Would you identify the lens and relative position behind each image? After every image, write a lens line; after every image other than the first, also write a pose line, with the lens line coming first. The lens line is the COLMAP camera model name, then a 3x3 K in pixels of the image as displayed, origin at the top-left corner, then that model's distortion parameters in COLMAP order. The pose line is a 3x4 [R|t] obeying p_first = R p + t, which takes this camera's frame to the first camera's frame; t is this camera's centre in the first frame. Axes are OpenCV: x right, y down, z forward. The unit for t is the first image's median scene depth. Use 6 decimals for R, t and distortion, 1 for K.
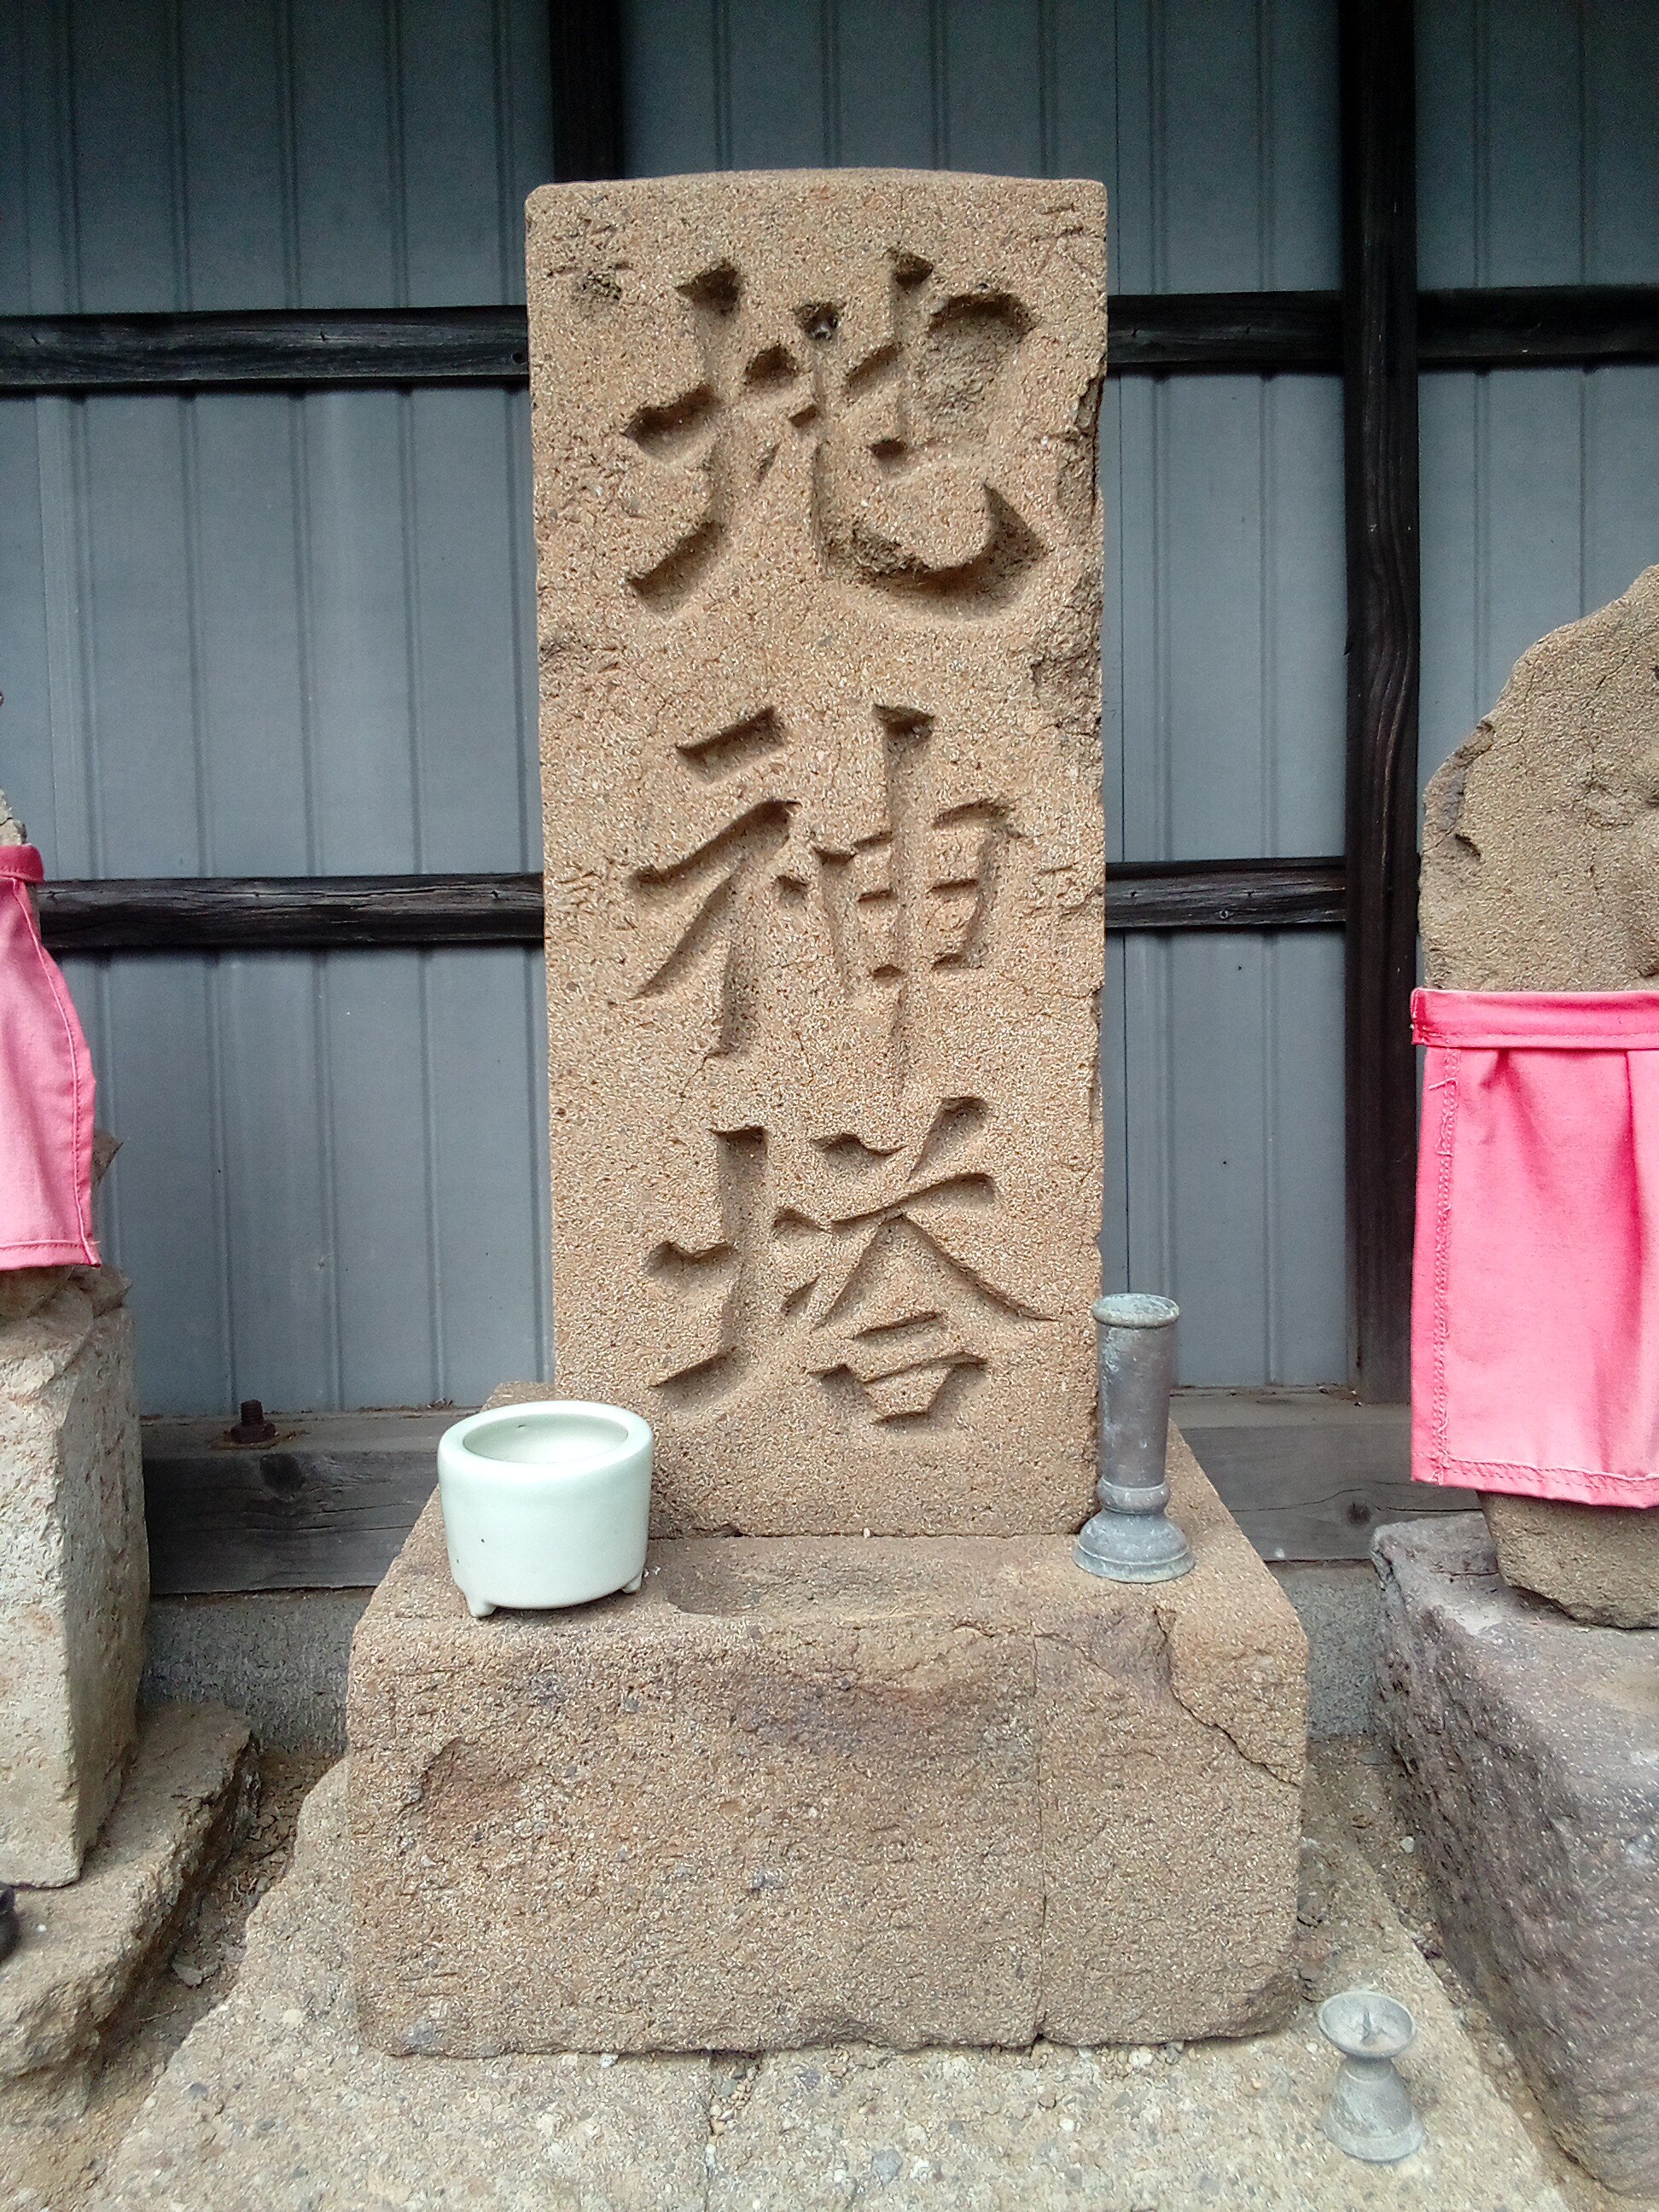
lens RADIAL K [[1836.3, 0, 834.8], [0, 1836.3, 1111.8], [0, 0, 1]] dist [0.062352, -0.085246]
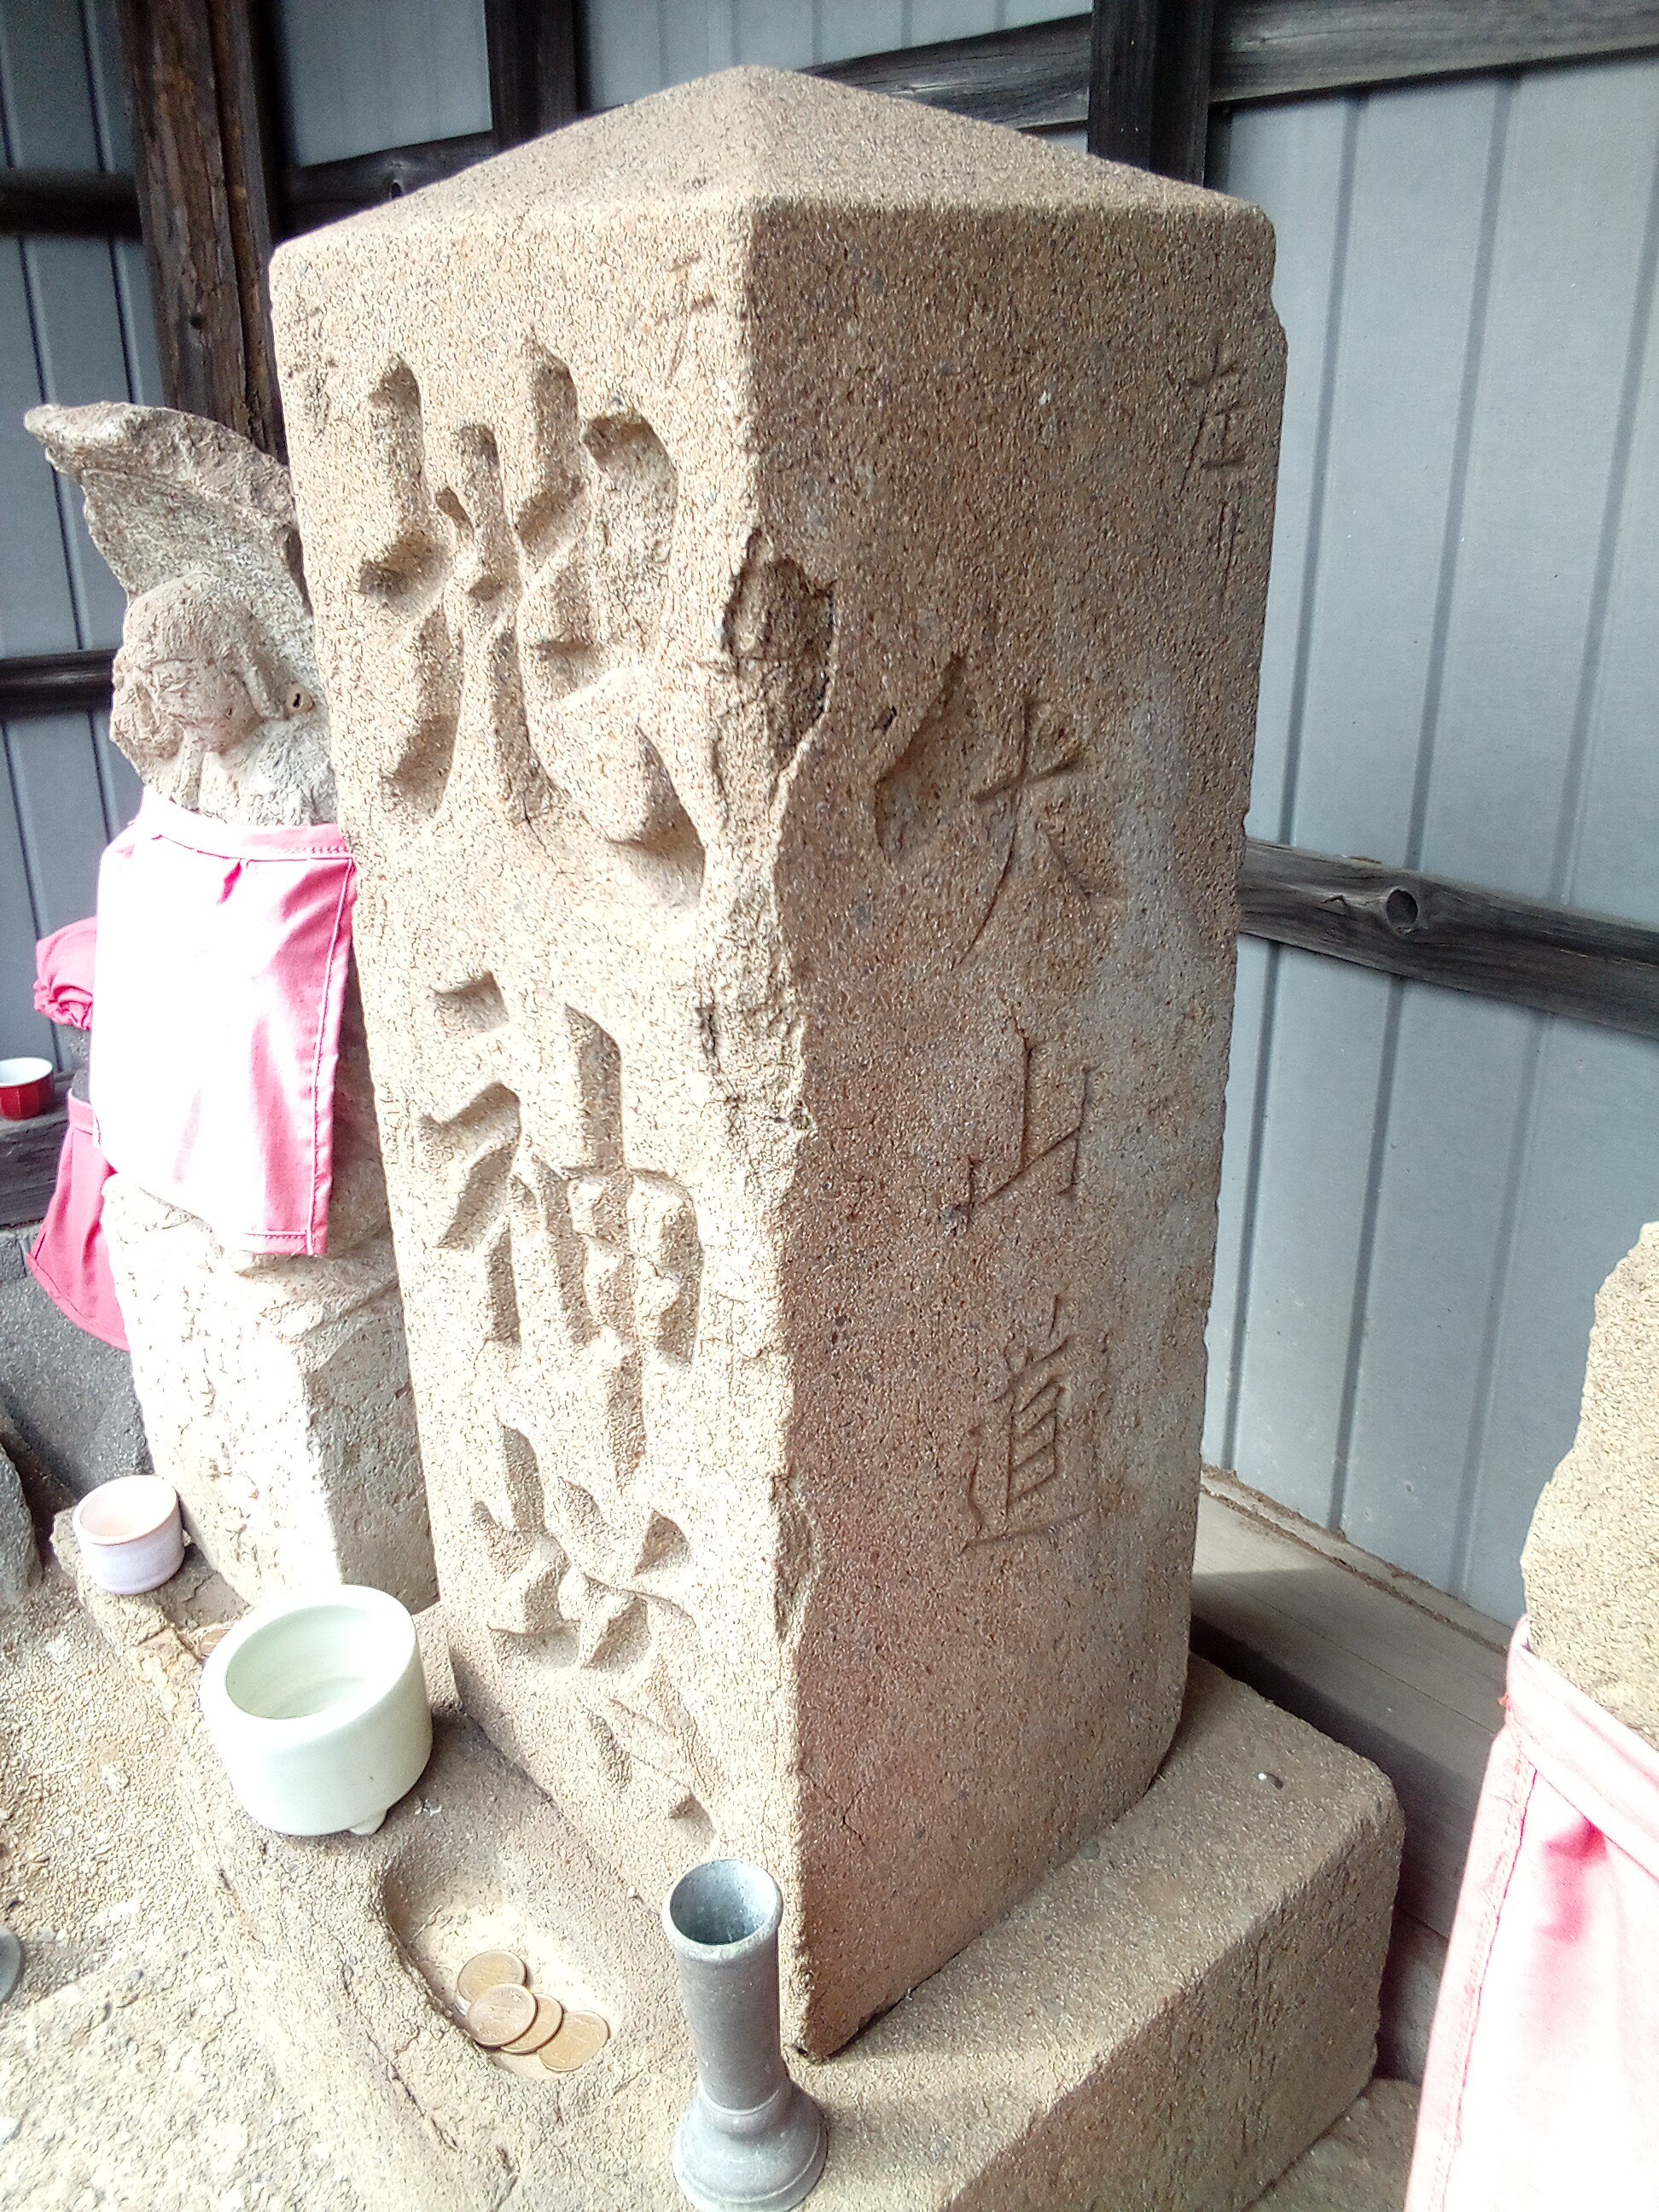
lens RADIAL K [[1836.3, 0, 842.6], [0, 1836.3, 1106.5], [0, 0, 1]] dist [0.062352, -0.085246]
pose [[0.635329, 0.301786, -0.710832, 0.581499], [-0.055512, 0.935945, 0.347742, -0.418214], [0.770244, -0.181471, 0.611386, 0.611952]]
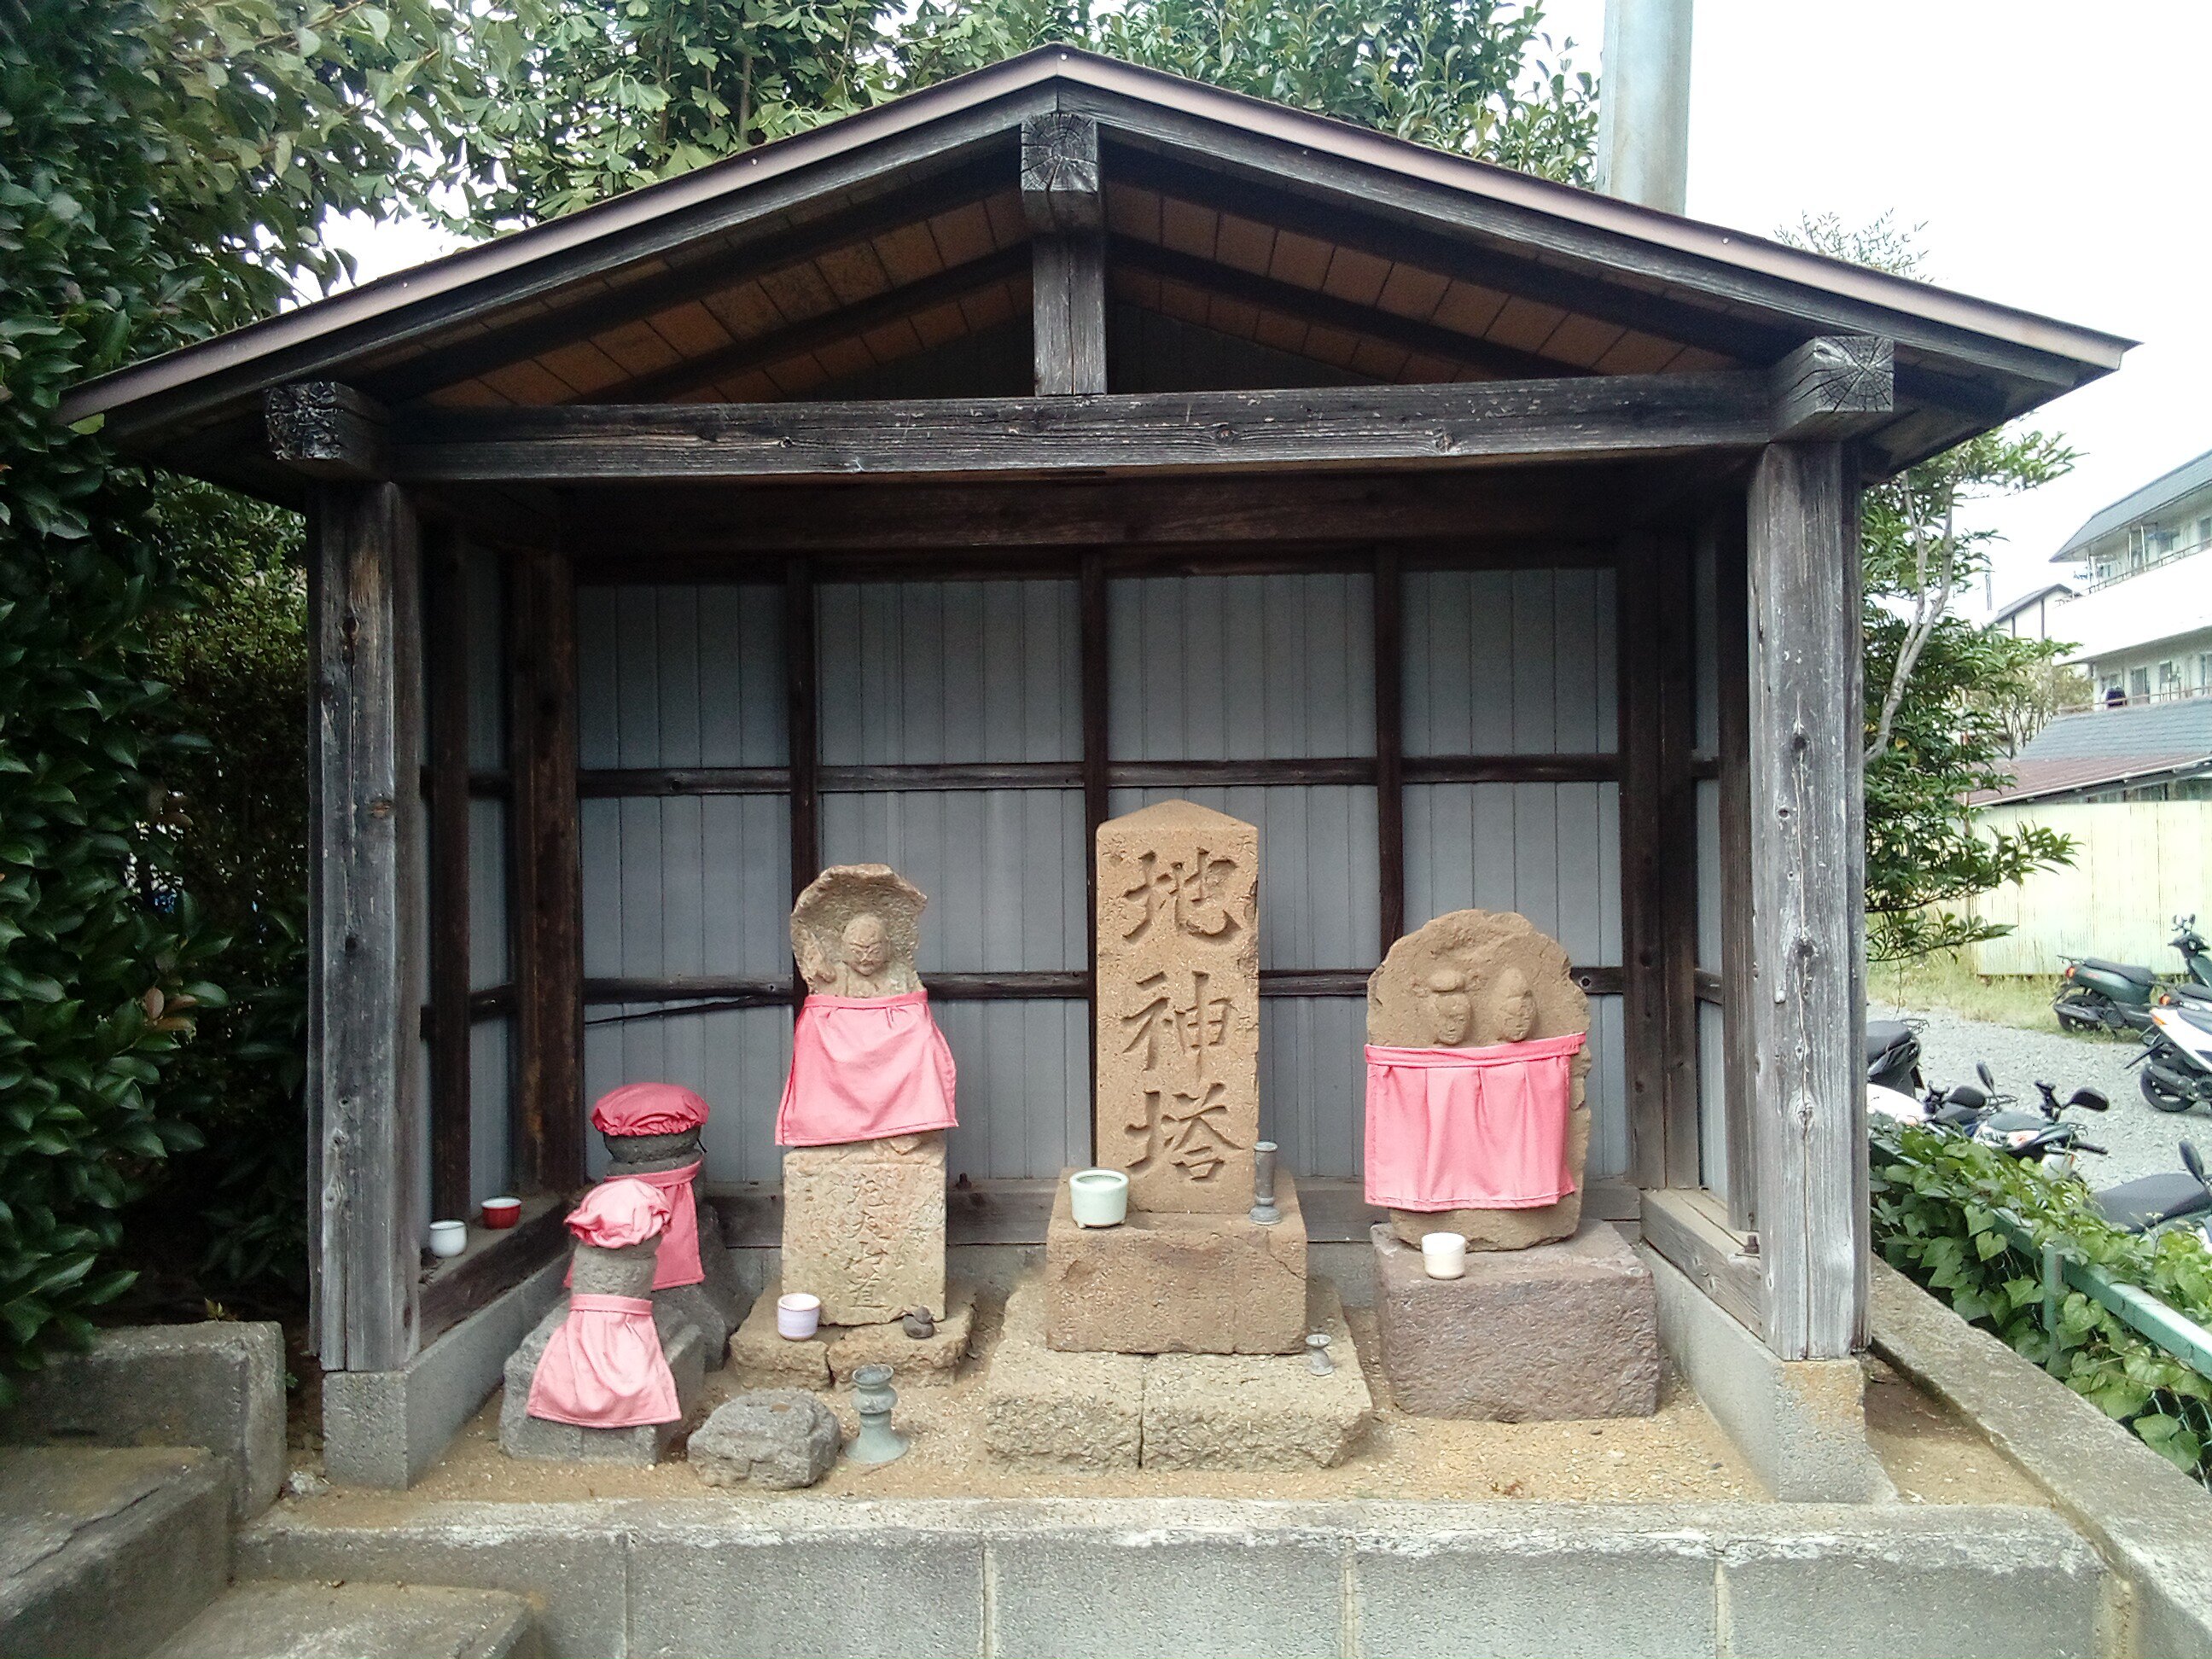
lens RADIAL K [[1836.3, 0, 1110.9], [0, 1836.3, 791.1], [0, 0, 1]] dist [0.062352, -0.085246]
pose [[0.998817, 0.008559, -0.047865, 0.030167], [-0.012096, 0.997178, -0.074098, -0.288916], [0.047095, 0.074589, 0.996102, -2.424973]]
